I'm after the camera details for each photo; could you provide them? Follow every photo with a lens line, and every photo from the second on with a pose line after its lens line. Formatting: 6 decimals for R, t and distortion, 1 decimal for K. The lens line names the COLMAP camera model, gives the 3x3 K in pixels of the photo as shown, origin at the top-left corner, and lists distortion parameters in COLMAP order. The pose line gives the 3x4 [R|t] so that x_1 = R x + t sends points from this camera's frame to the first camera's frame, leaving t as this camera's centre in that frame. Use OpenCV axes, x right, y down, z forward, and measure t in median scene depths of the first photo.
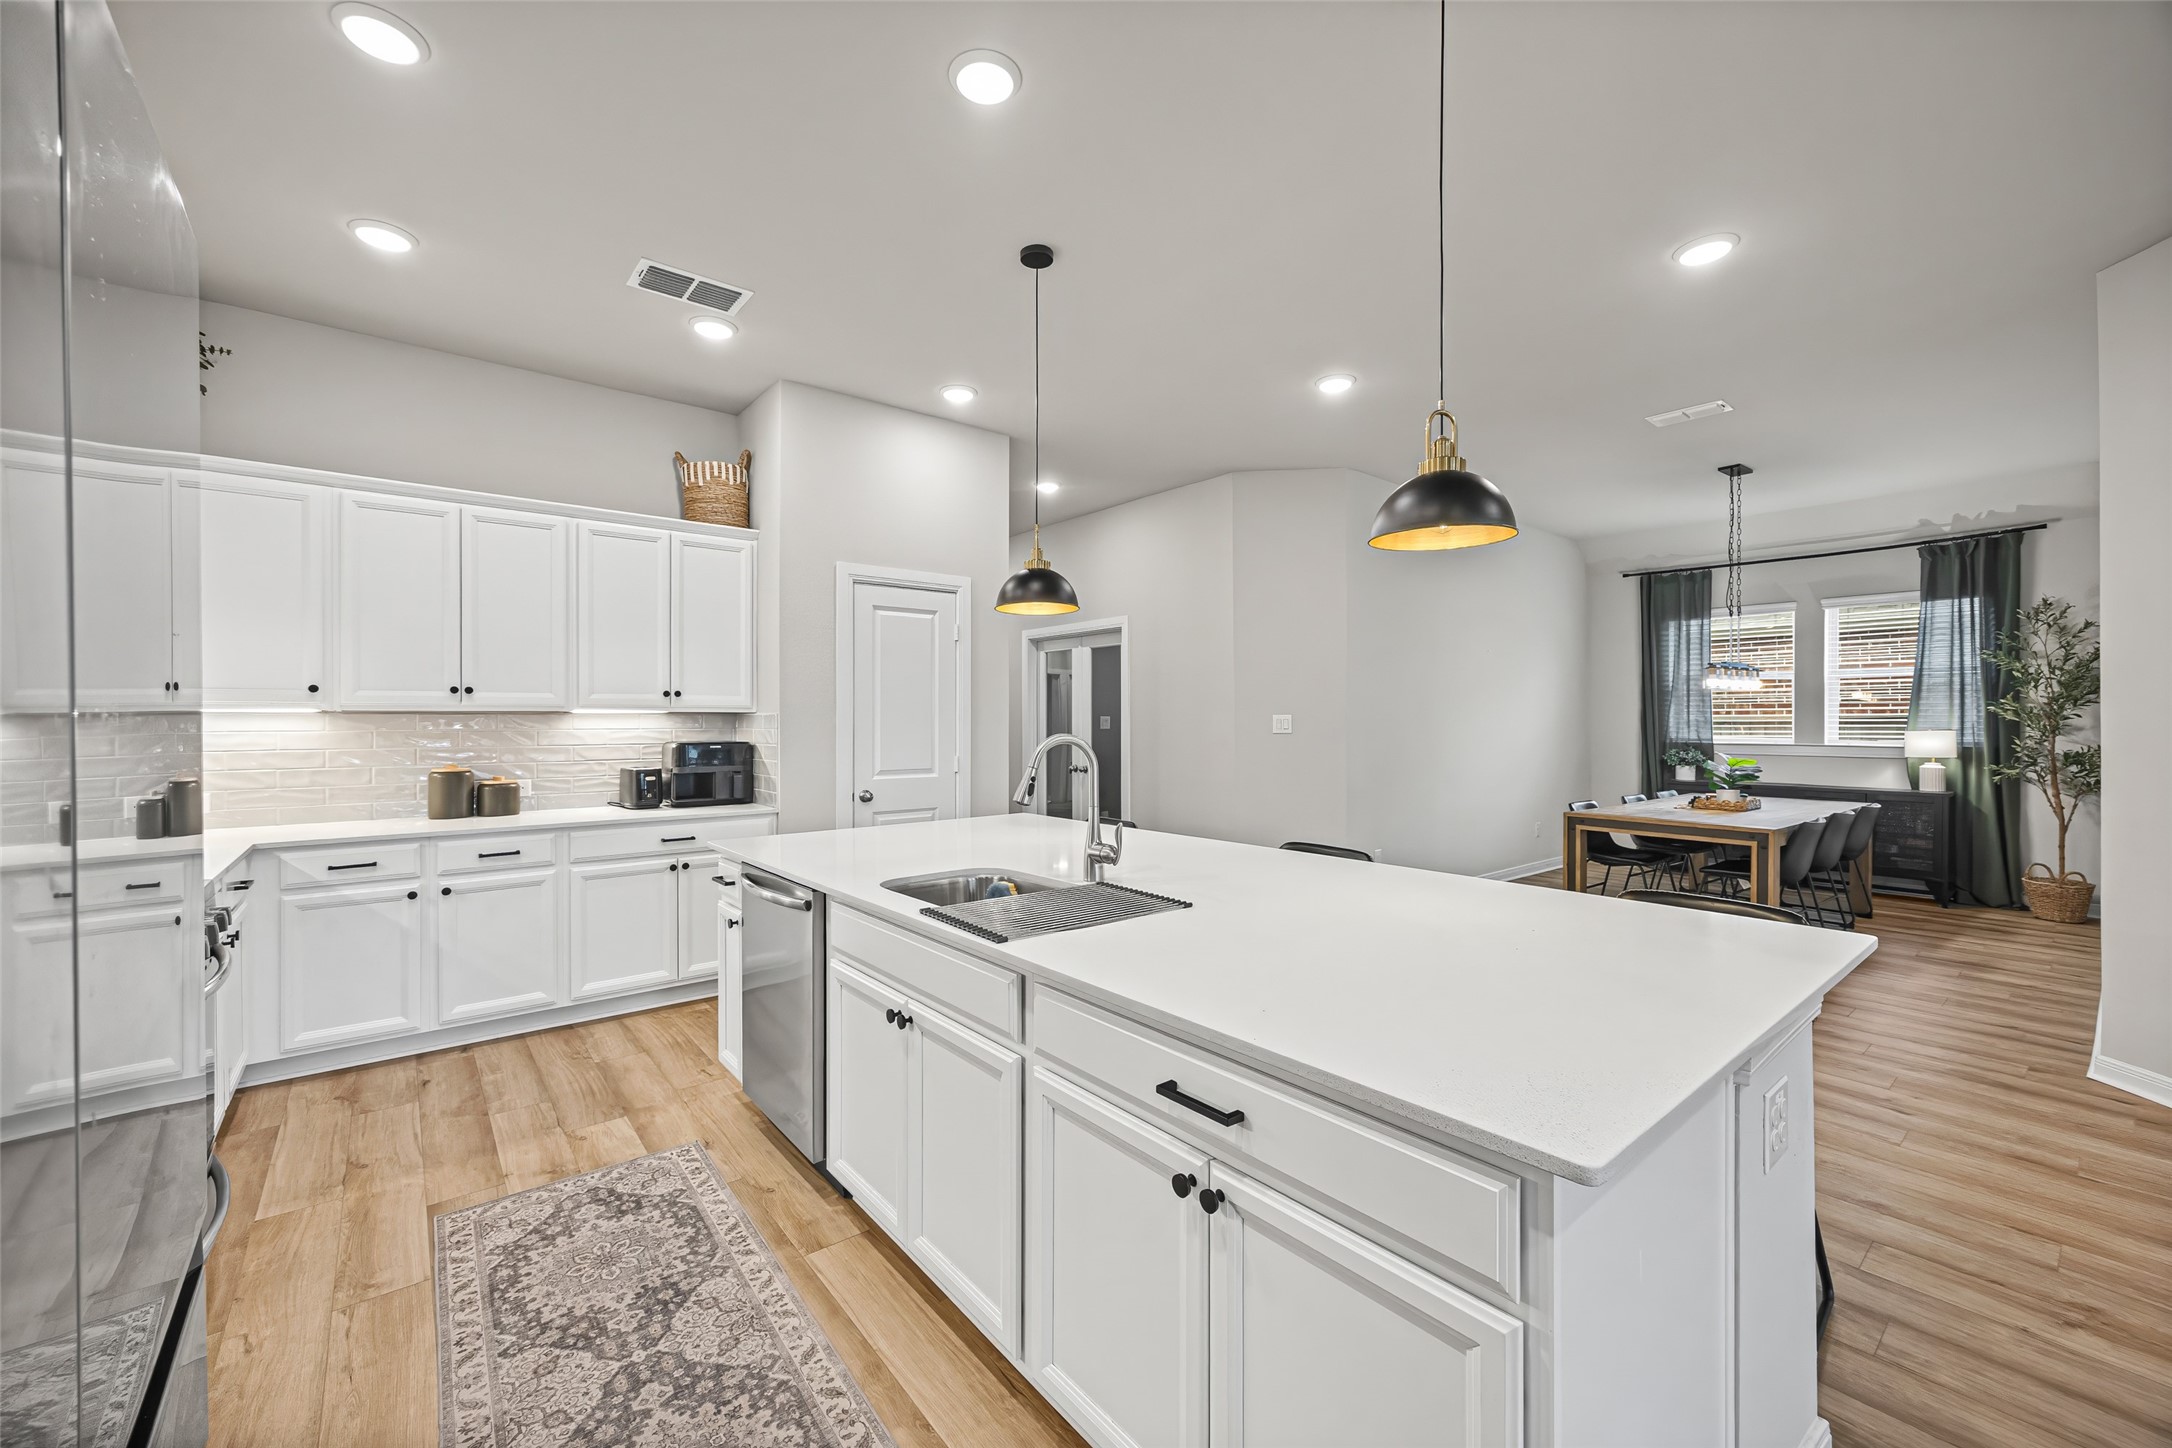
lens RADIAL K [[847.7, 0, 1077.1], [0, 847.7, 718.1], [0, 0, 1]] dist [0.002053, -0.001176]
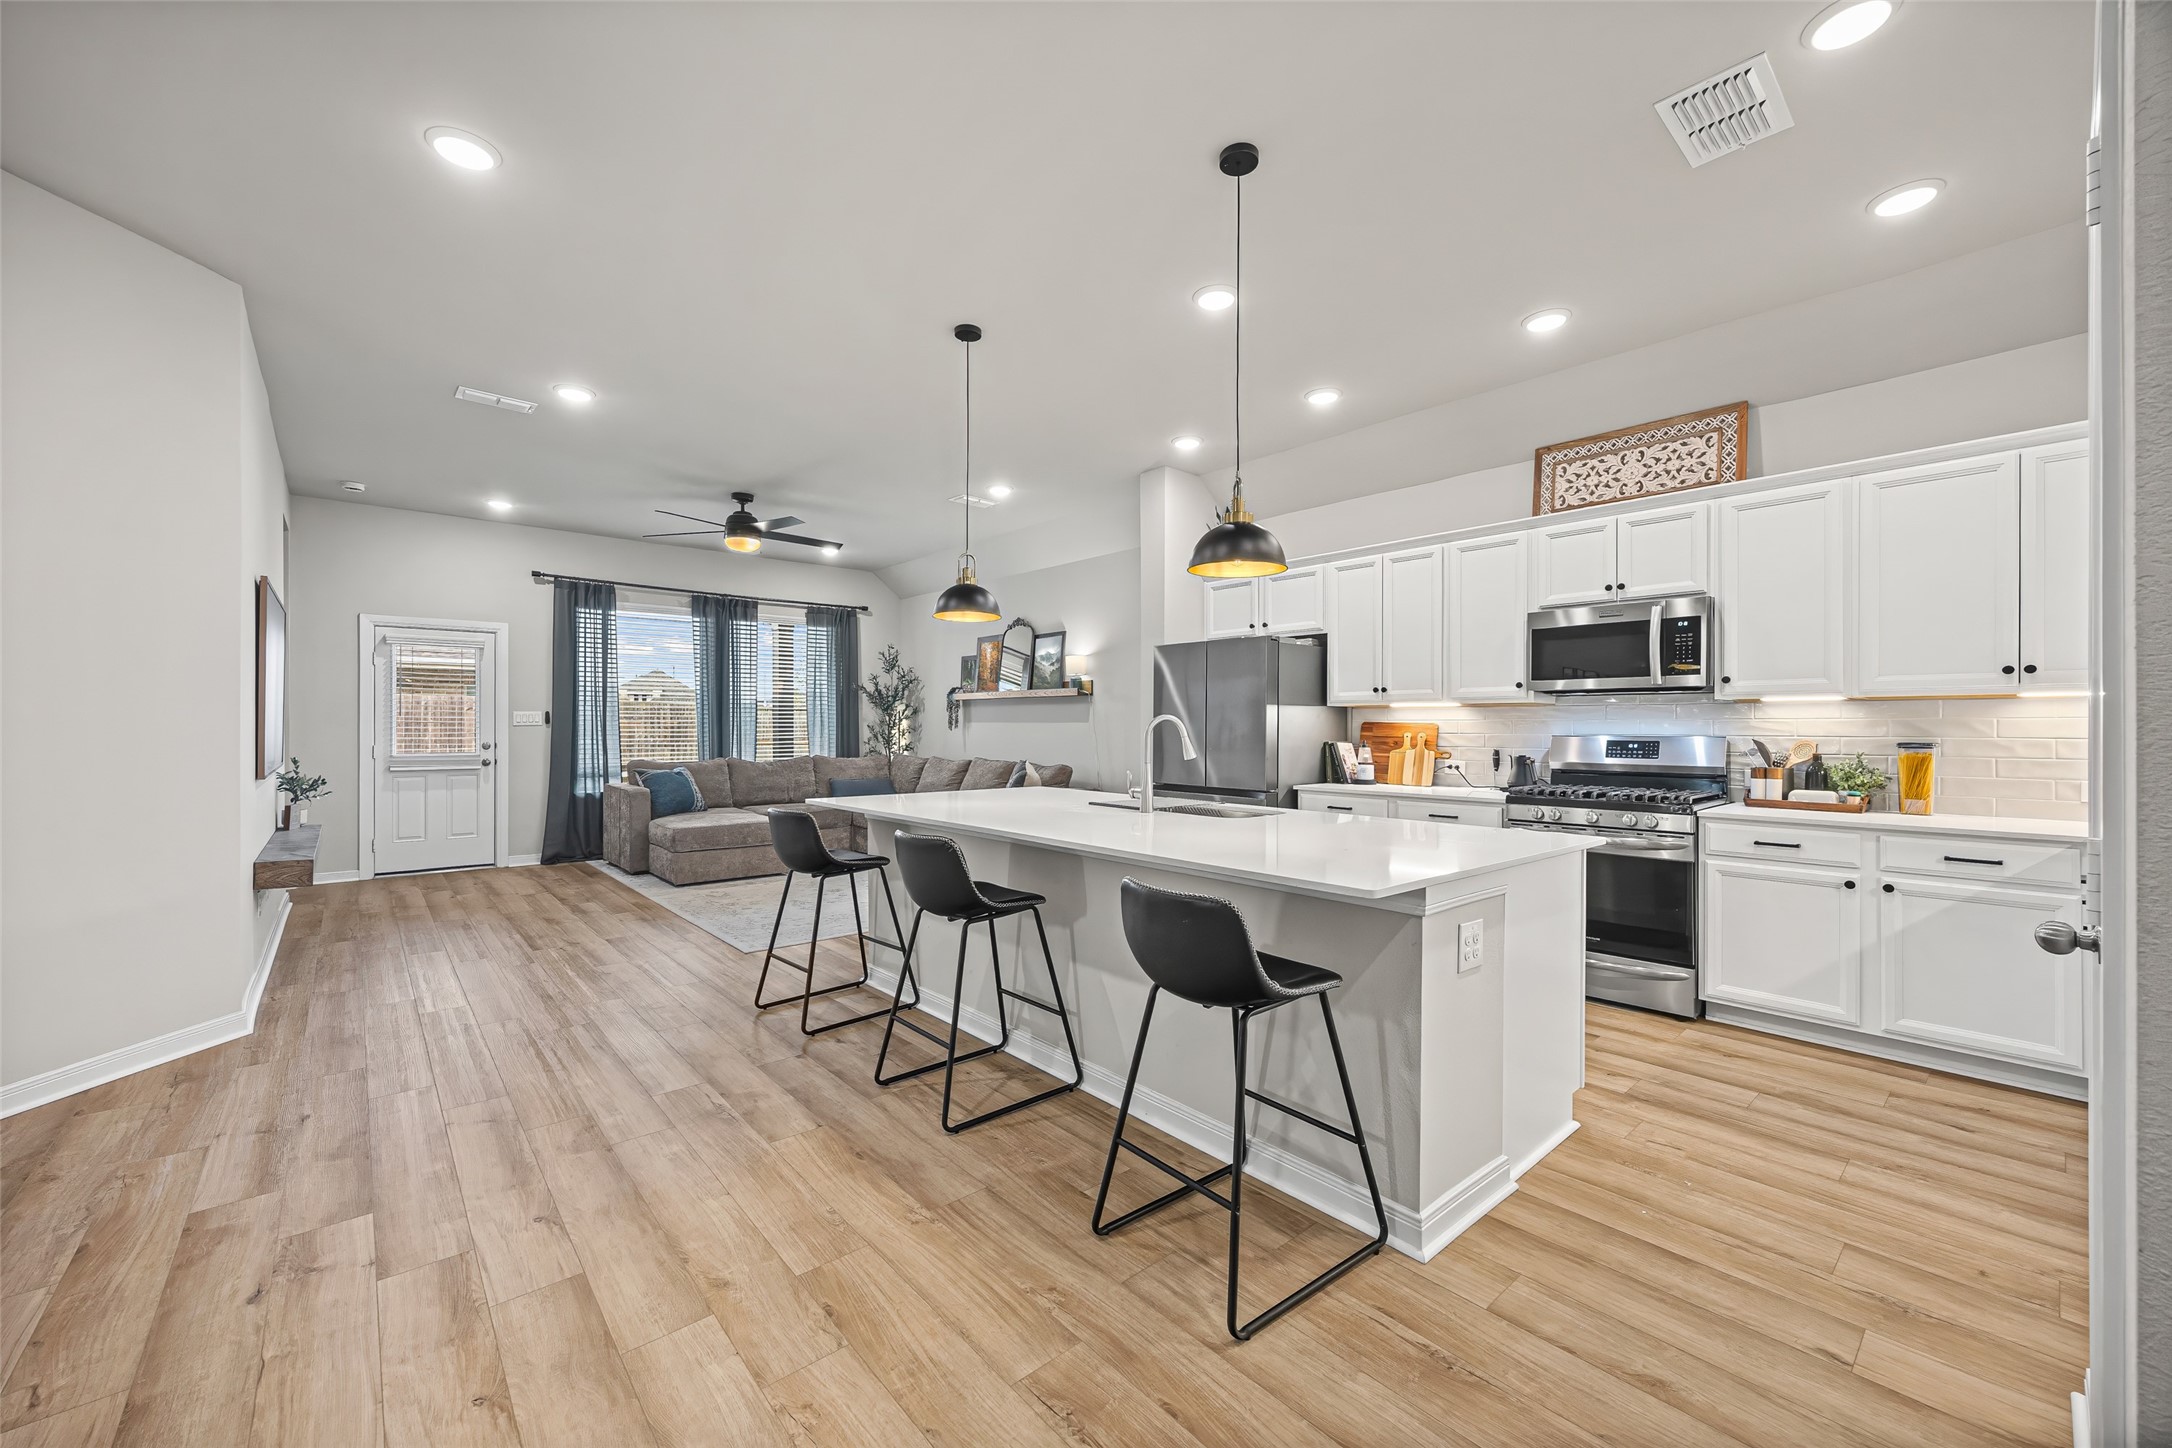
lens RADIAL K [[847.7, 0, 1078.7], [0, 847.7, 721.2], [0, 0, 1]] dist [0.002053, -0.001176]
pose [[-0.999389, -0.000541, -0.034948, 0.075513], [-0.000294, 0.999975, -0.007060, 0.016151], [0.034951, -0.007046, -0.999364, 0.973499]]
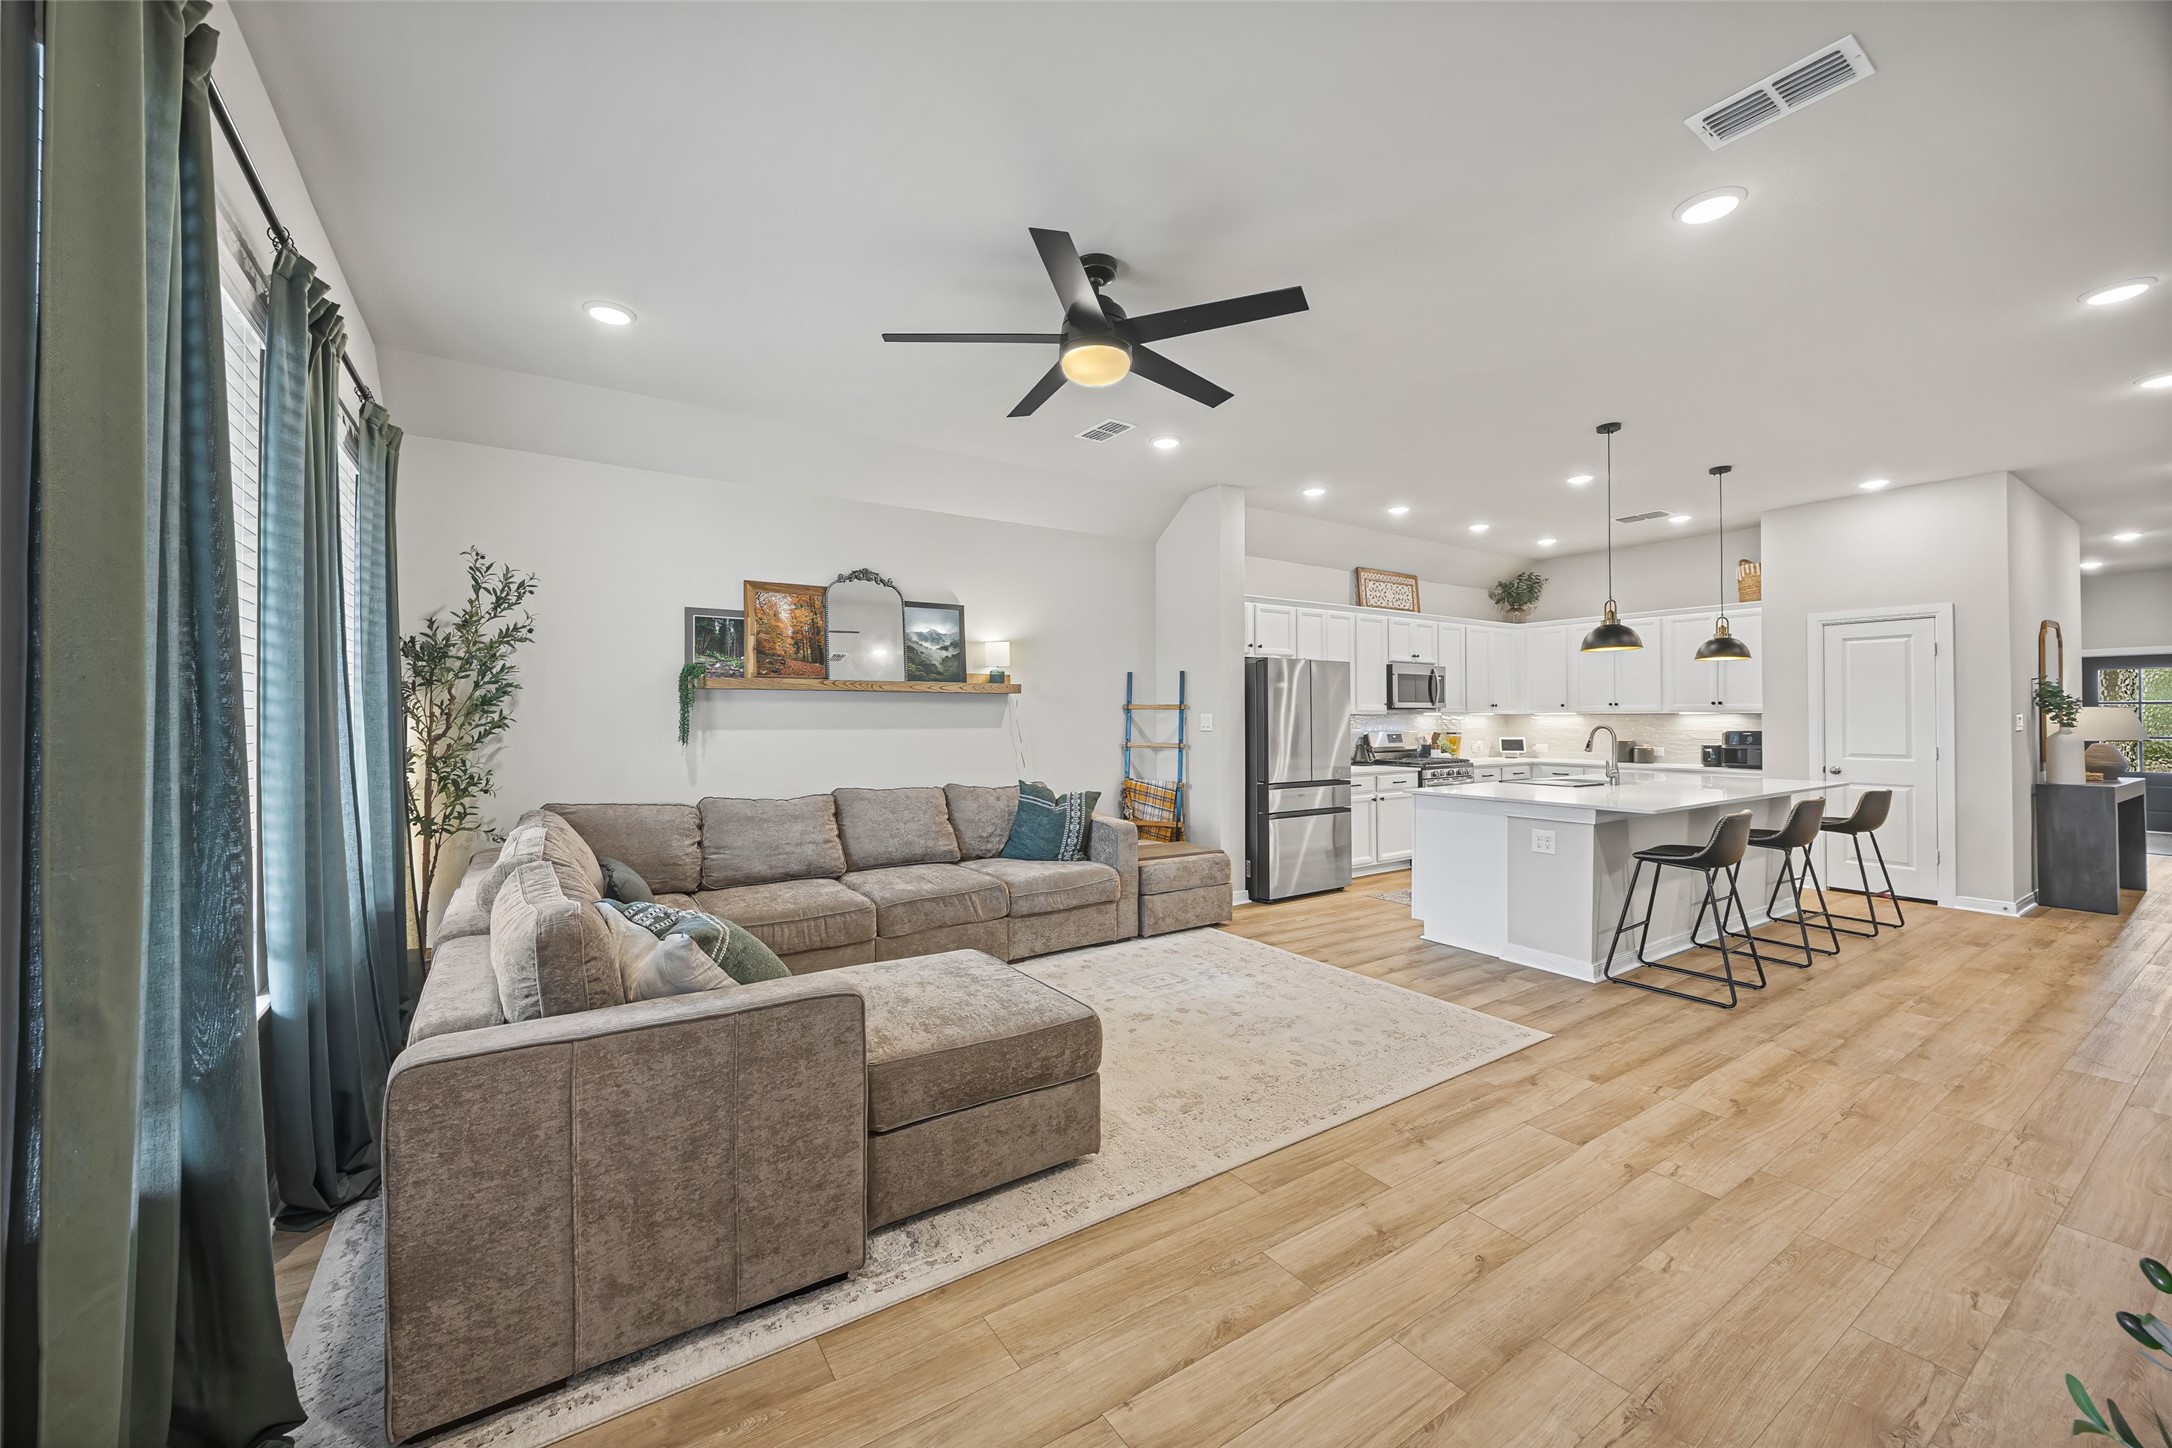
lens RADIAL K [[831.2, 0, 1081.0], [0, 831.2, 707.3], [0, 0, 1]] dist [-0.000461, -0.000120]
pose [[-0.096552, -0.009434, -0.995283, 0.996414], [0.003582, 0.999945, -0.009825, -0.005555], [0.995322, -0.004514, -0.096513, -0.117270]]
